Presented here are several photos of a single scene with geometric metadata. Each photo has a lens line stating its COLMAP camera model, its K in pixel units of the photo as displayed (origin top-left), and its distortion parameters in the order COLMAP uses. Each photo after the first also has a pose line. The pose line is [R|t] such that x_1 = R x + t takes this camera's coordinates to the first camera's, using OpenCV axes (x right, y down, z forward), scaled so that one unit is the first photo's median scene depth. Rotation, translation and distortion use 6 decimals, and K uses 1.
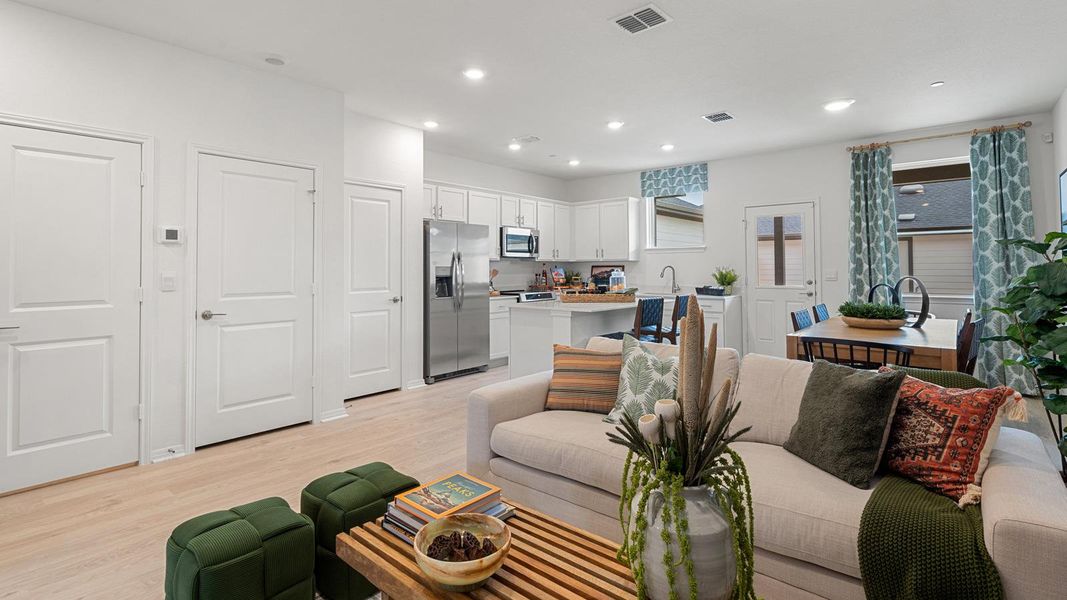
lens RADIAL K [[496.9, 0, 537.7], [0, 496.9, 260.0], [0, 0, 1]] dist [0.000677, 0.000161]
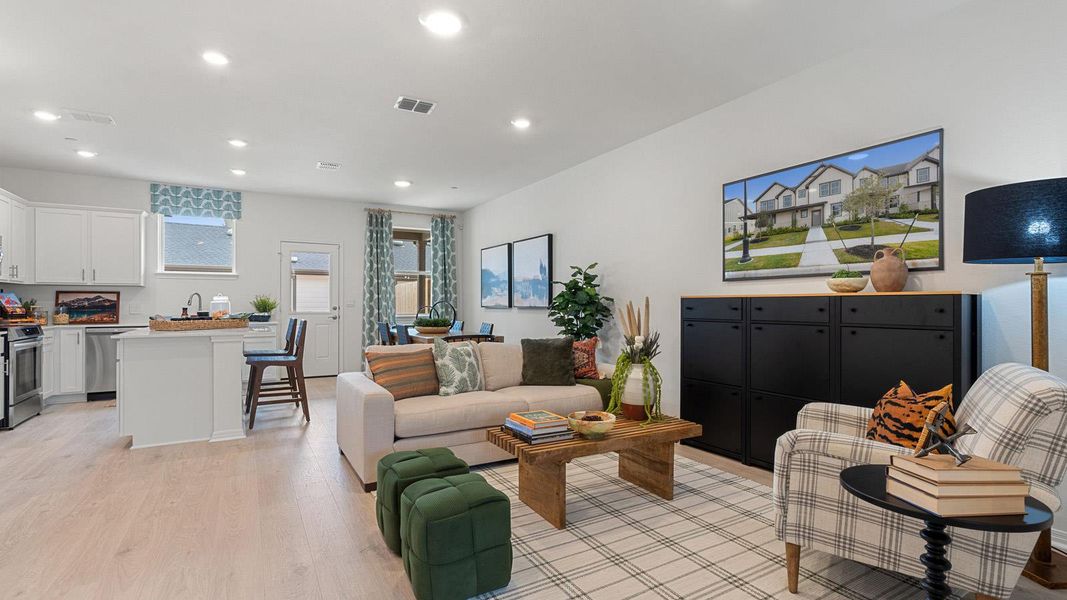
lens RADIAL K [[490.0, 0, 528.0], [0, 490.0, 301.5], [0, 0, 1]] dist [-0.002867, -0.000453]
pose [[0.344718, 0.007613, 0.938675, -0.465770], [-0.018694, 0.999824, -0.001243, 0.021094], [-0.938520, -0.017119, 0.344800, 0.121708]]
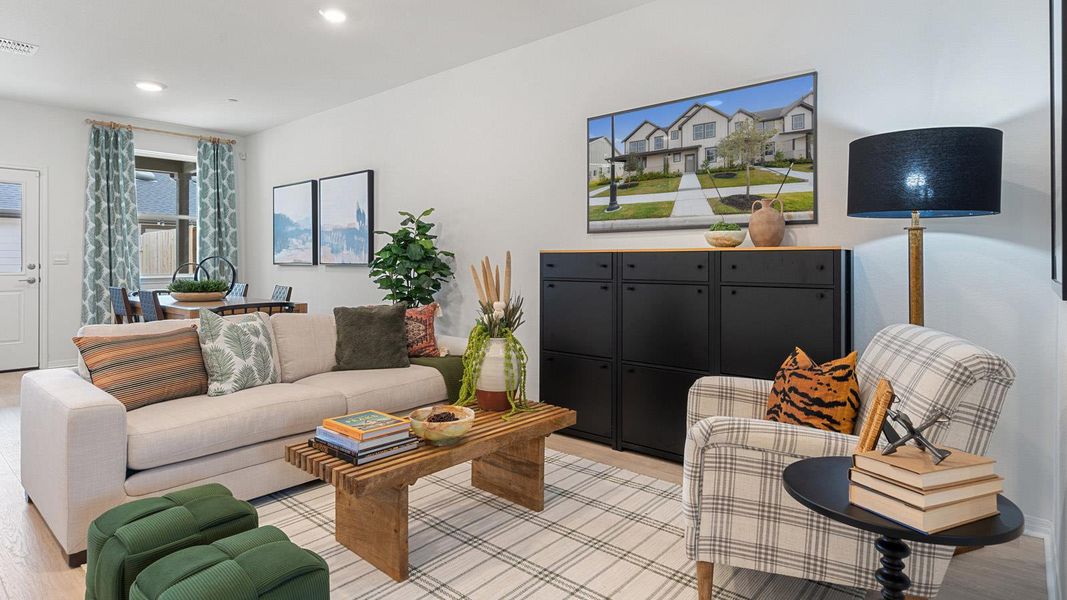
lens RADIAL K [[567.6, 0, 531.6], [0, 567.6, 255.5], [0, 0, 1]] dist [0.000506, 0.001688]
pose [[0.017558, 0.010039, 0.999795, -0.406329], [-0.017984, 0.999791, -0.009723, 0.020804], [-0.999684, -0.017809, 0.017735, 0.153990]]
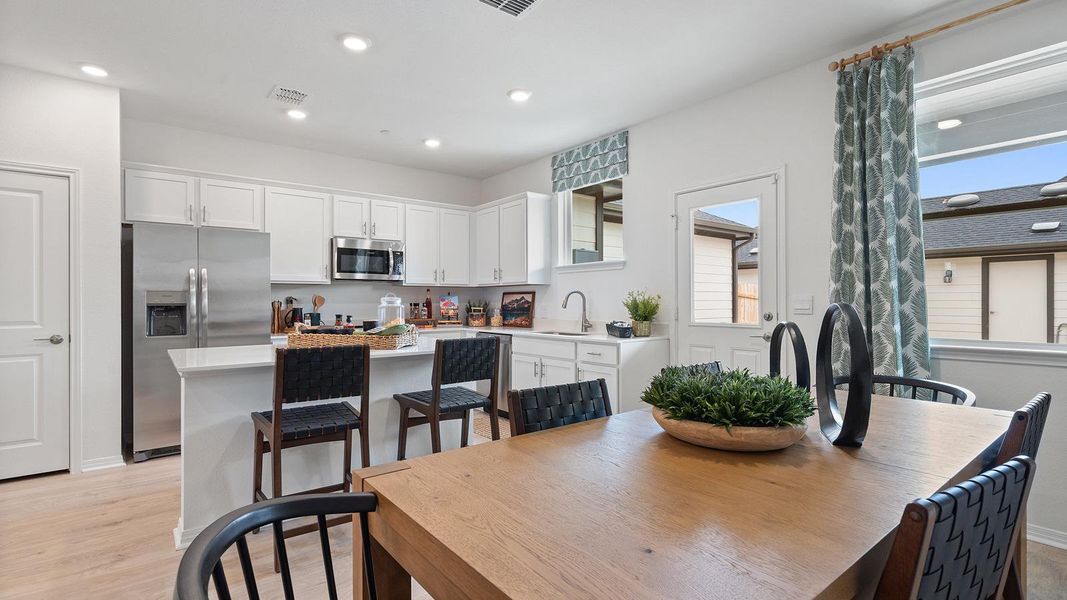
lens RADIAL K [[490.0, 0, 529.0], [0, 490.0, 302.5], [0, 0, 1]] dist [-0.002867, -0.000453]
pose [[0.979276, 0.000790, -0.202530, 0.409300], [0.003419, 0.999785, 0.020431, 0.016348], [0.202503, -0.020700, 0.979063, 0.415231]]
